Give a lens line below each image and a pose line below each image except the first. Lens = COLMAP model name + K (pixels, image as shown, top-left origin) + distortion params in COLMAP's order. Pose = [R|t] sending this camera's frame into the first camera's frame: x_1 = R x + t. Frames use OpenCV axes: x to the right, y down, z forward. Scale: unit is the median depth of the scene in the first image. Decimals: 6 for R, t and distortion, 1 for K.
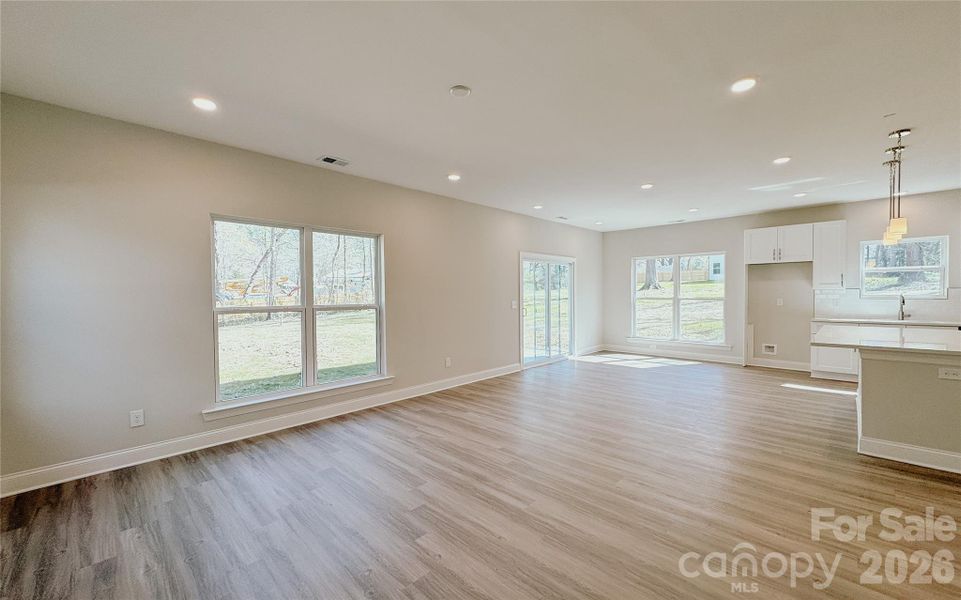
lens RADIAL K [[383.5, 0, 482.5], [0, 383.5, 299.5], [0, 0, 1]] dist [0.003083, -0.000631]
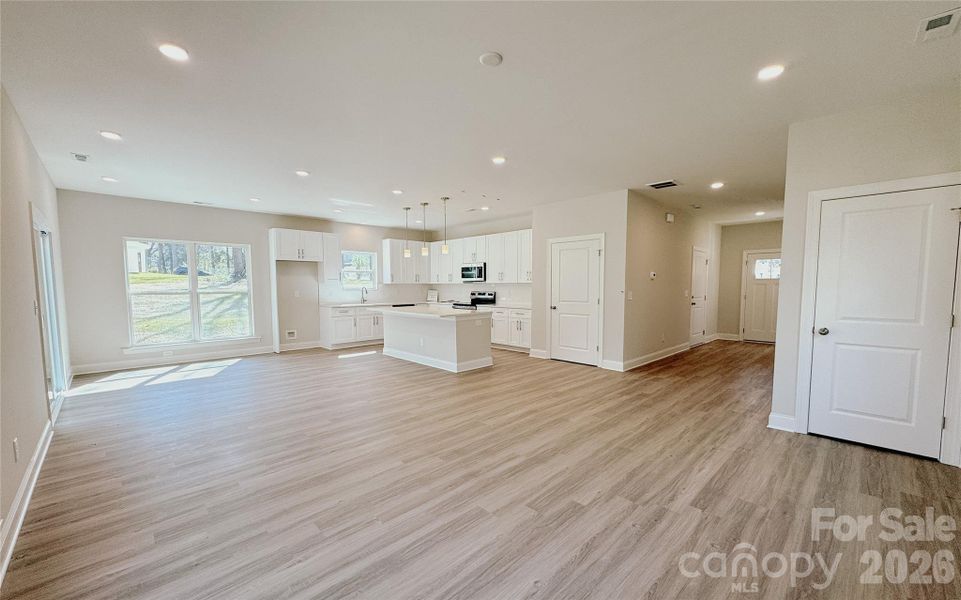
lens RADIAL K [[383.5, 0, 478.0], [0, 383.5, 313.5], [0, 0, 1]] dist [0.003083, -0.000631]
pose [[0.032453, -0.066729, 0.997243, -0.406785], [0.019328, 0.997624, 0.066126, -0.000812], [-0.999286, 0.017129, 0.033665, 0.410484]]
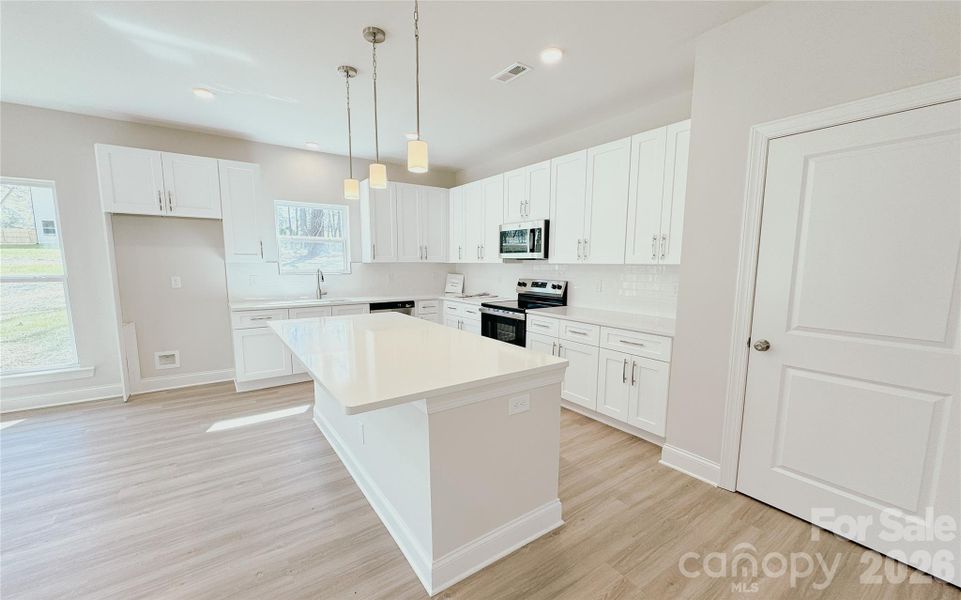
lens RADIAL K [[383.5, 0, 474.4], [0, 383.5, 313.4], [0, 0, 1]] dist [0.003083, -0.000631]
pose [[0.198255, -0.122374, 0.972481, 0.269472], [0.010542, 0.992384, 0.122729, -0.014449], [-0.980094, -0.014080, 0.198035, 0.418508]]
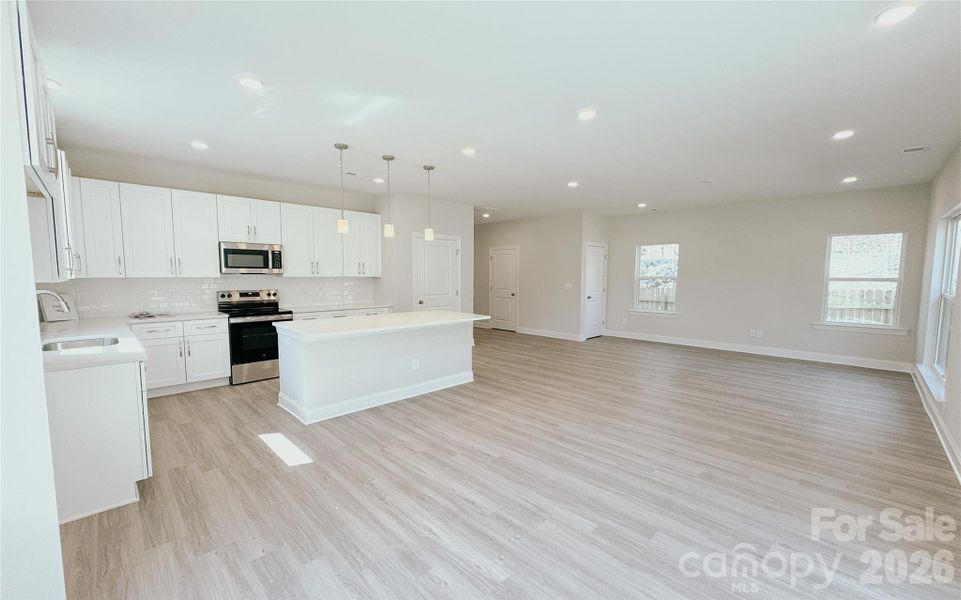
lens RADIAL K [[383.5, 0, 480.9], [0, 383.5, 301.9], [0, 0, 1]] dist [0.003083, -0.000631]
pose [[-0.999848, 0.005836, 0.016422, 0.451973], [0.007218, 0.996320, 0.085403, -0.031265], [-0.015863, 0.085508, -0.996211, 1.264895]]
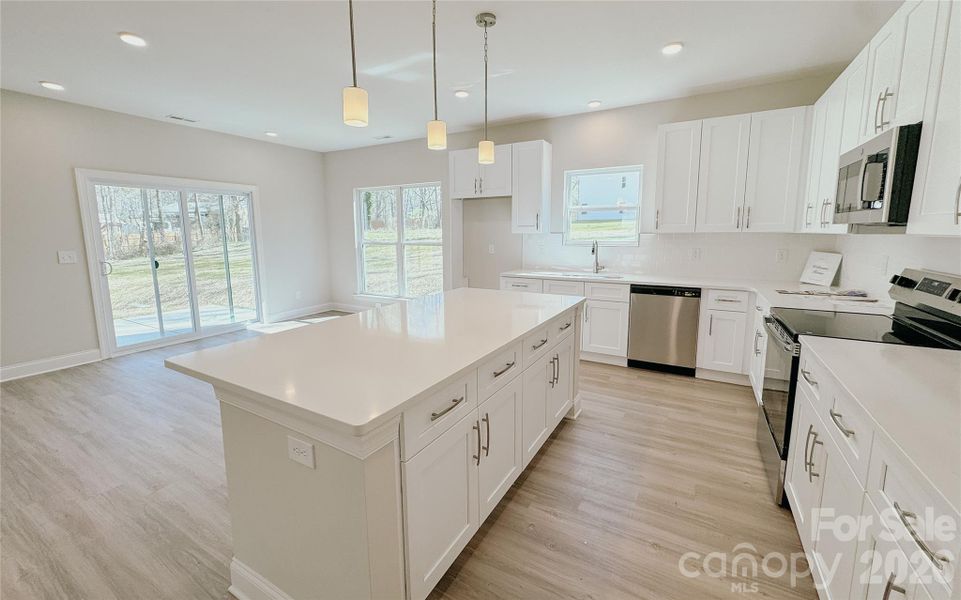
lens RADIAL K [[383.5, 0, 482.9], [0, 383.5, 288.3], [0, 0, 1]] dist [0.003083, -0.000631]
pose [[0.969051, -0.033944, 0.244515, 0.577924], [0.001855, 0.991474, 0.130288, -0.016556], [-0.246853, -0.125802, 0.960852, 0.249878]]
